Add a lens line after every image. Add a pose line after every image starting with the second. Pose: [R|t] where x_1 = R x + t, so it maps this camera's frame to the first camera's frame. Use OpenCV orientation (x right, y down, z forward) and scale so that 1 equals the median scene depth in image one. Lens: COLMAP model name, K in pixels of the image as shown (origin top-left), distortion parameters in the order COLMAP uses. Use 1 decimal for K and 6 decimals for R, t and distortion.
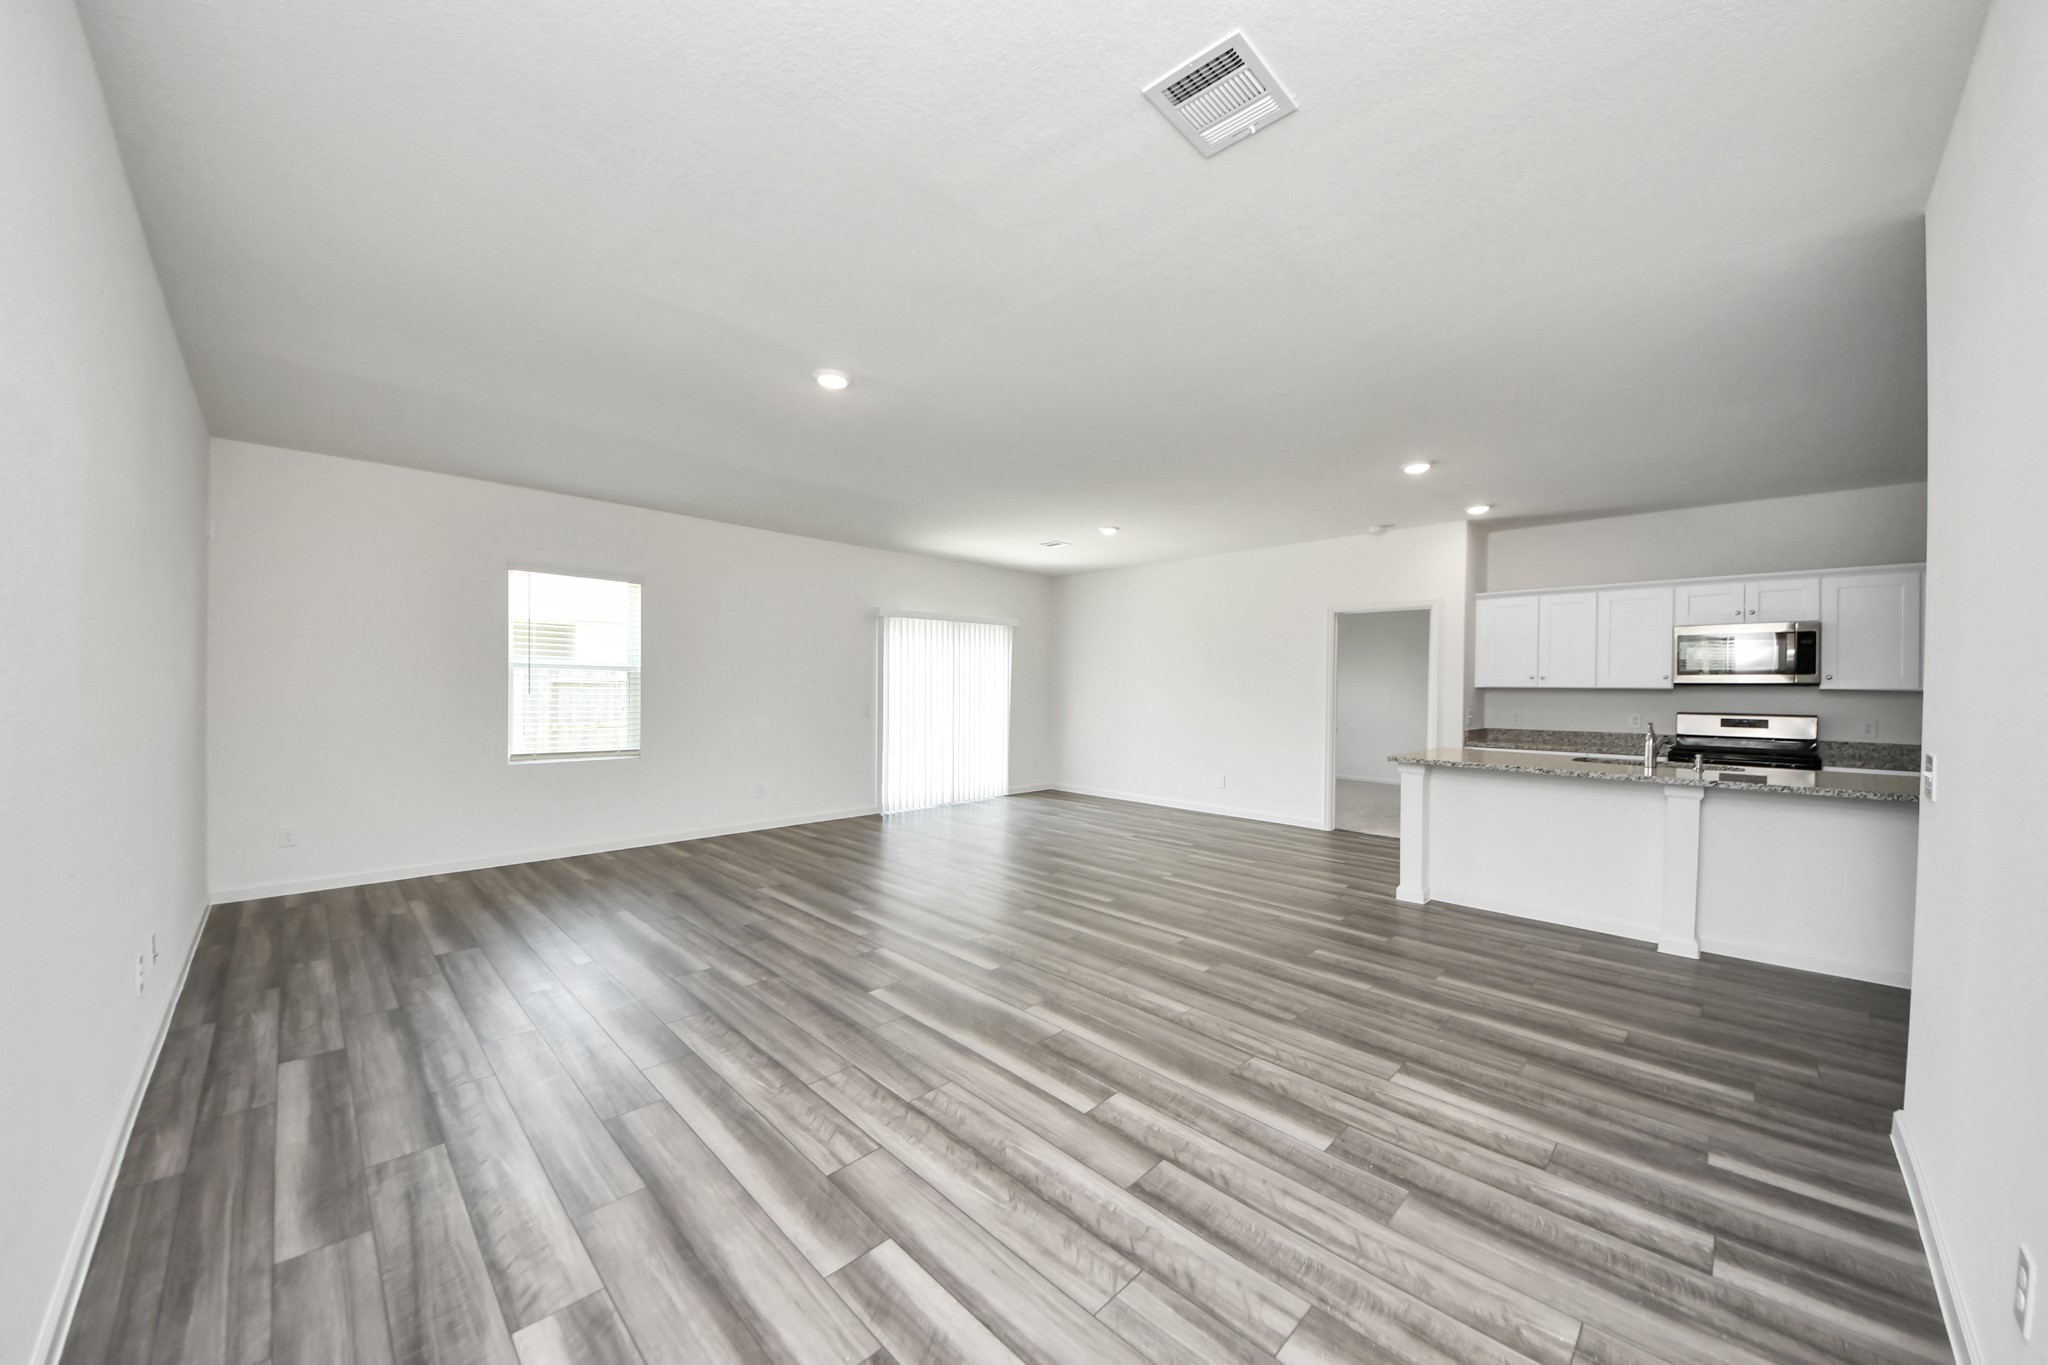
lens RADIAL K [[748.9, 0, 1036.2], [0, 748.9, 689.6], [0, 0, 1]] dist [0.000598, -0.000144]
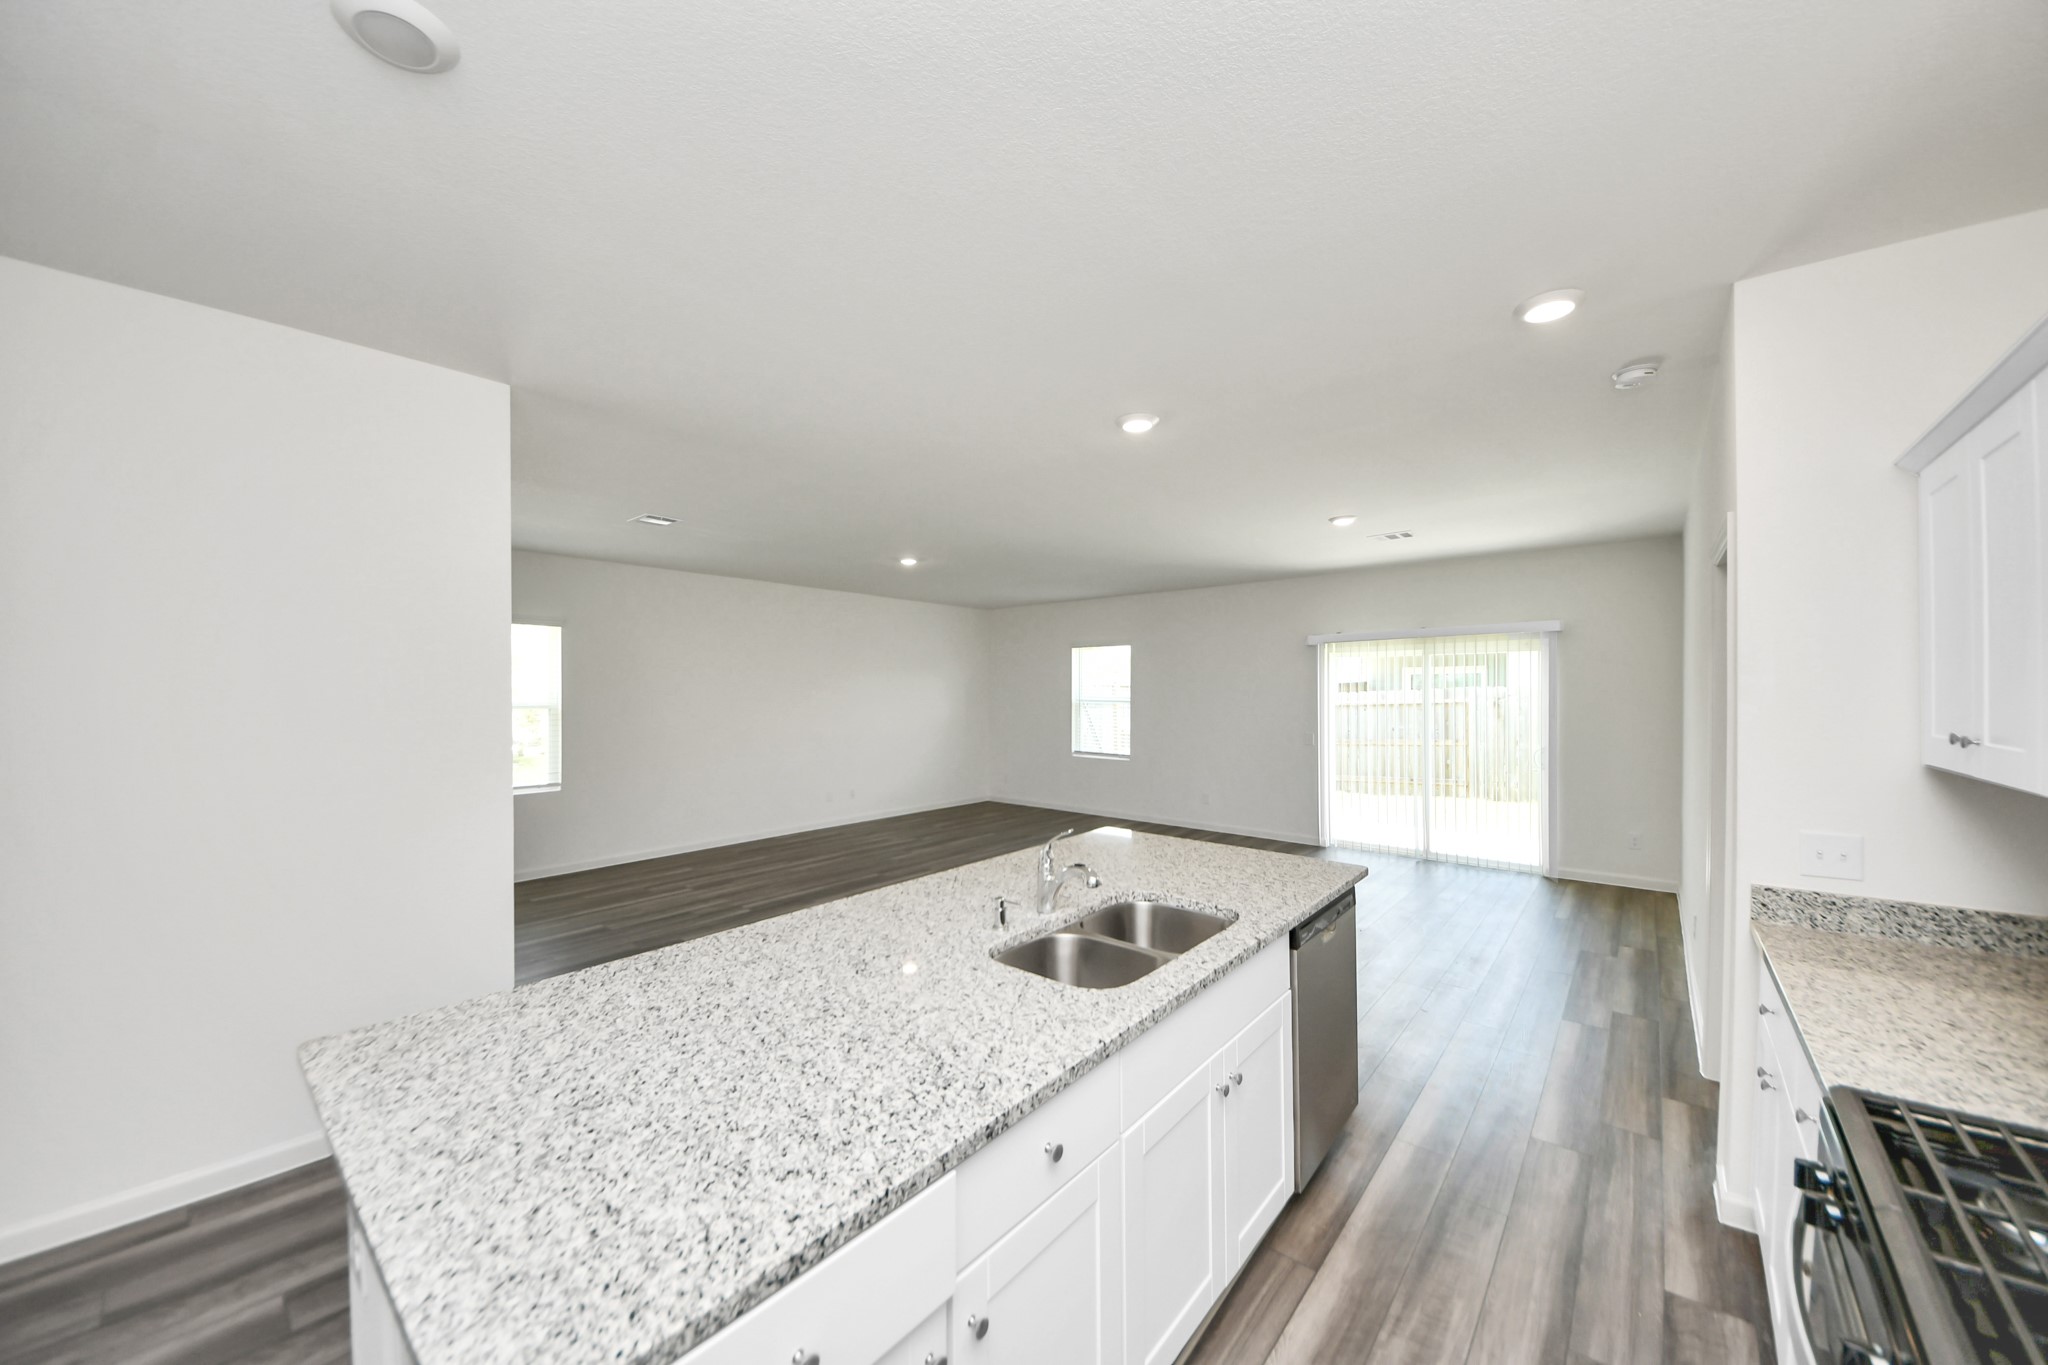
lens RADIAL K [[748.9, 0, 1024.5], [0, 748.9, 687.9], [0, 0, 1]] dist [0.000598, -0.000144]
pose [[0.066592, -0.009936, -0.997731, 1.139983], [-0.000056, 0.999950, -0.009962, -0.046660], [0.997780, 0.000719, 0.066589, 0.792402]]
